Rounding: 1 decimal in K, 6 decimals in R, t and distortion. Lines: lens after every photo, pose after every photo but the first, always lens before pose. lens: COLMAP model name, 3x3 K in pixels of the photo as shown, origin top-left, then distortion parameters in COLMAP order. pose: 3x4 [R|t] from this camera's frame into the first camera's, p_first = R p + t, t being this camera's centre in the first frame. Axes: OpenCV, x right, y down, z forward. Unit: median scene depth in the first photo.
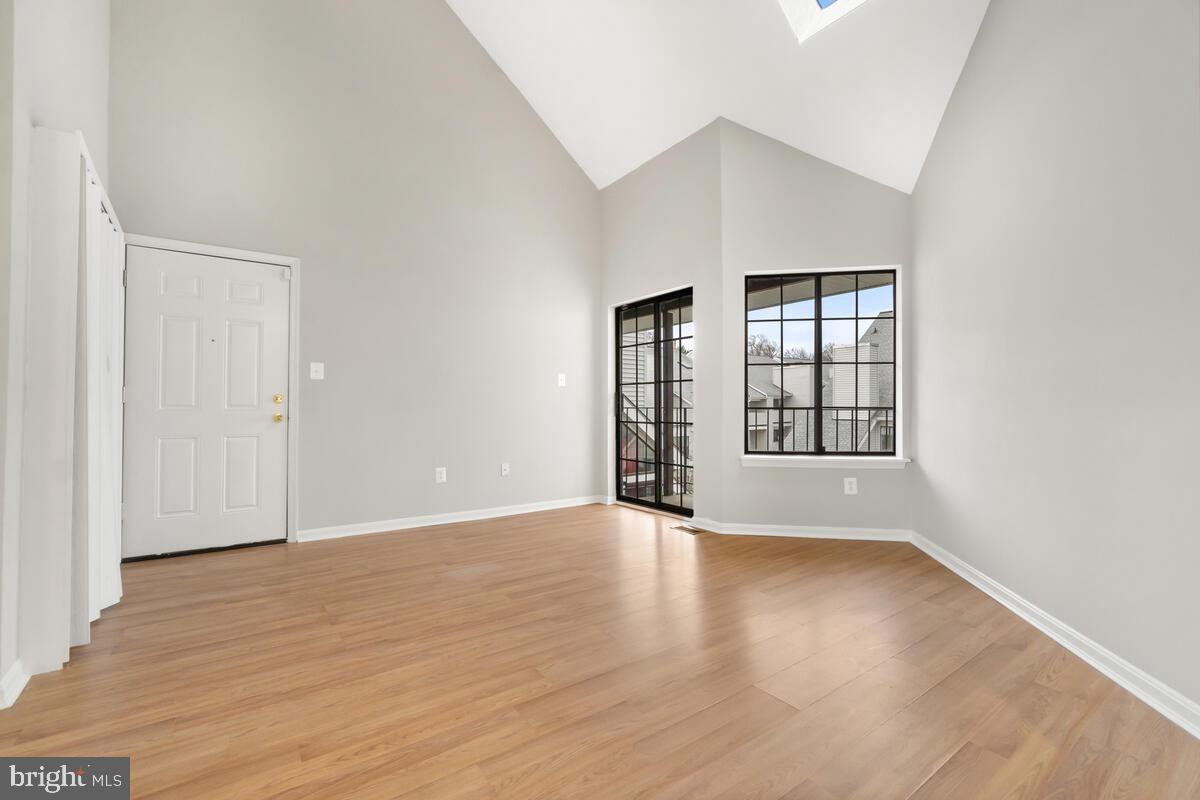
lens RADIAL K [[516.9, 0, 595.5], [0, 516.9, 398.3], [0, 0, 1]] dist [-0.001705, -0.000400]
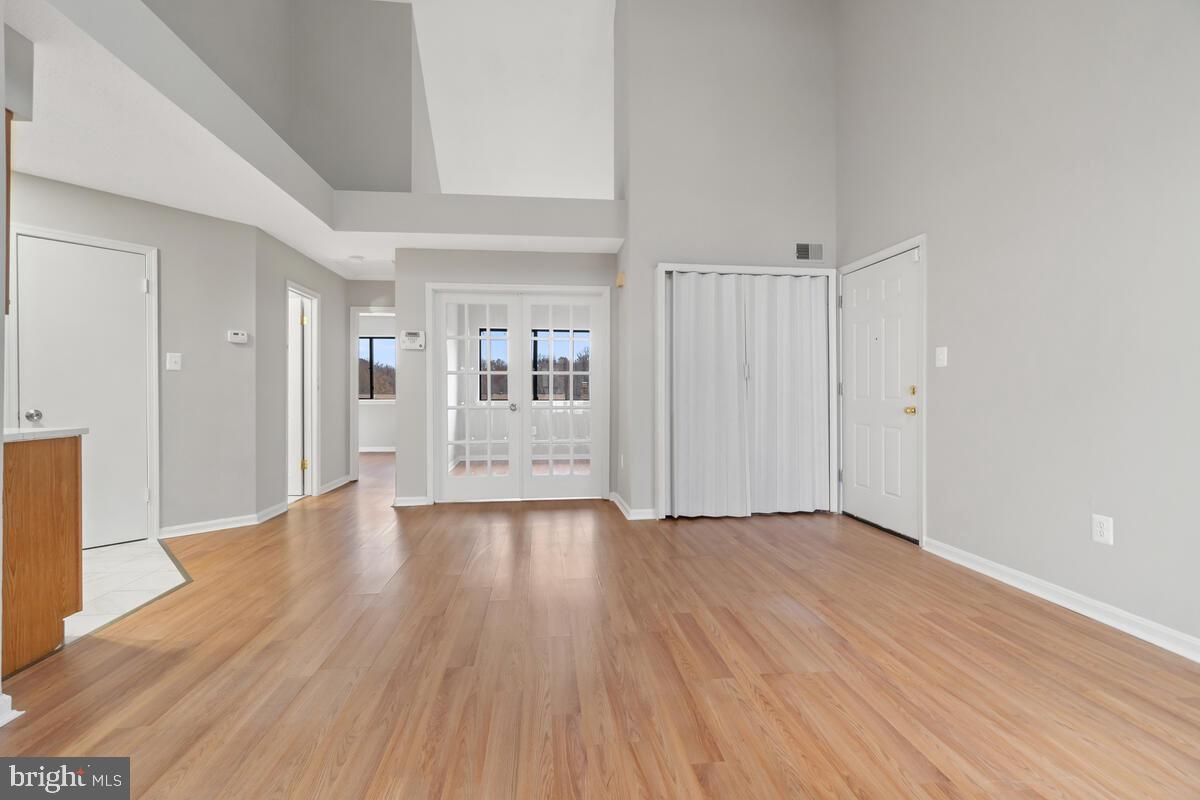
lens RADIAL K [[516.9, 0, 595.5], [0, 516.9, 398.3], [0, 0, 1]] dist [-0.001705, -0.000400]
pose [[-0.490024, 0.006573, -0.871684, 0.744897], [0.013057, 0.999915, 0.000200, 0.011301], [0.871611, -0.011284, -0.490068, 1.432670]]
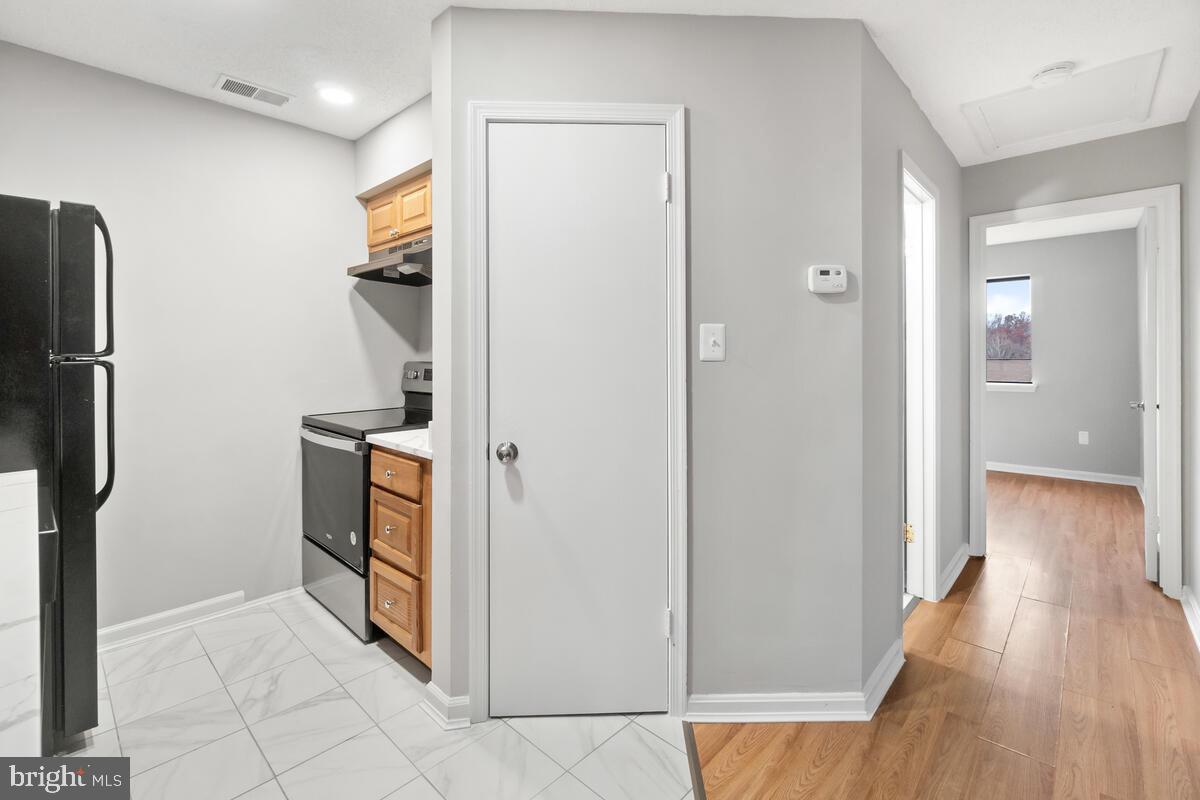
lens RADIAL K [[532.5, 0, 596.6], [0, 532.5, 356.0], [0, 0, 1]] dist [-0.004726, -0.000431]
pose [[-0.979734, 0.001060, -0.200303, 0.333761], [0.005056, 0.999798, -0.019438, -0.079069], [0.200242, -0.020057, -0.979541, 0.303278]]
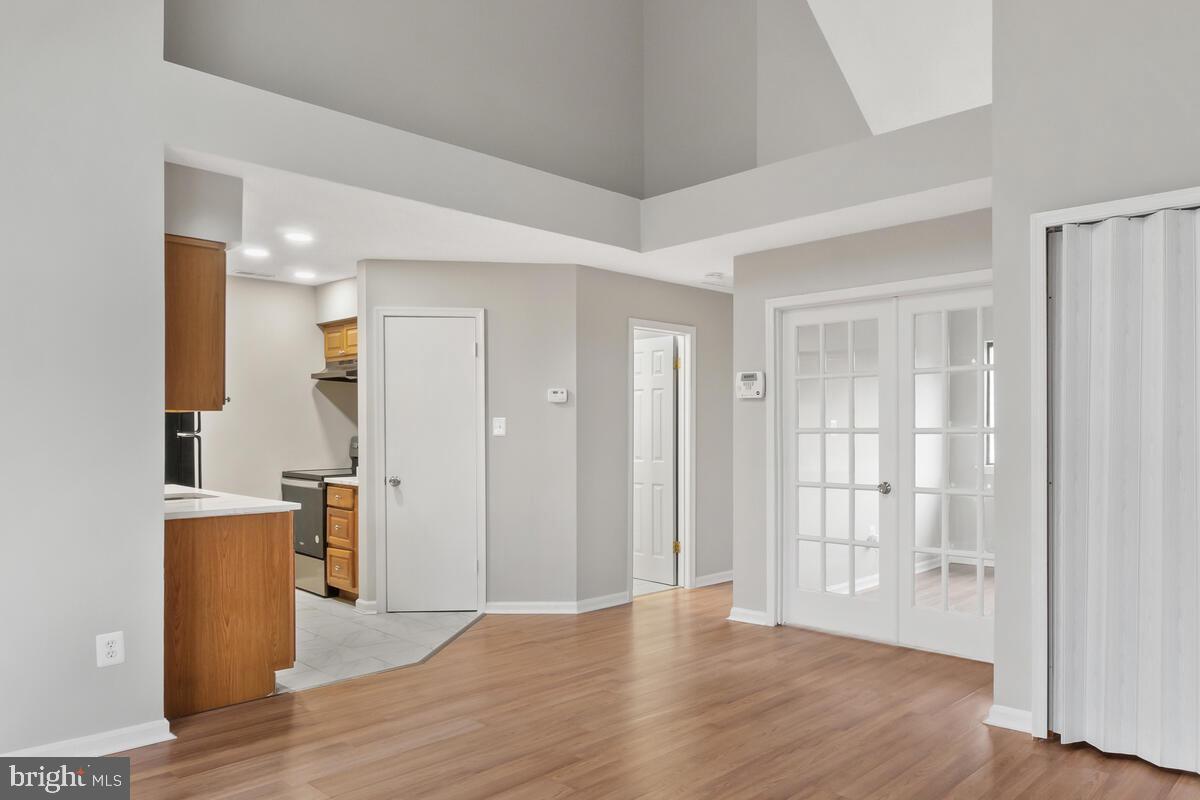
lens RADIAL K [[815.9, 0, 707.7], [0, 815.9, 446.8], [0, 0, 1]] dist [-0.003181, -0.001935]
pose [[-0.973539, 0.003075, -0.228500, -0.013278], [0.002843, 0.999995, 0.001342, -0.058092], [0.228503, 0.000657, -0.973543, 1.927961]]
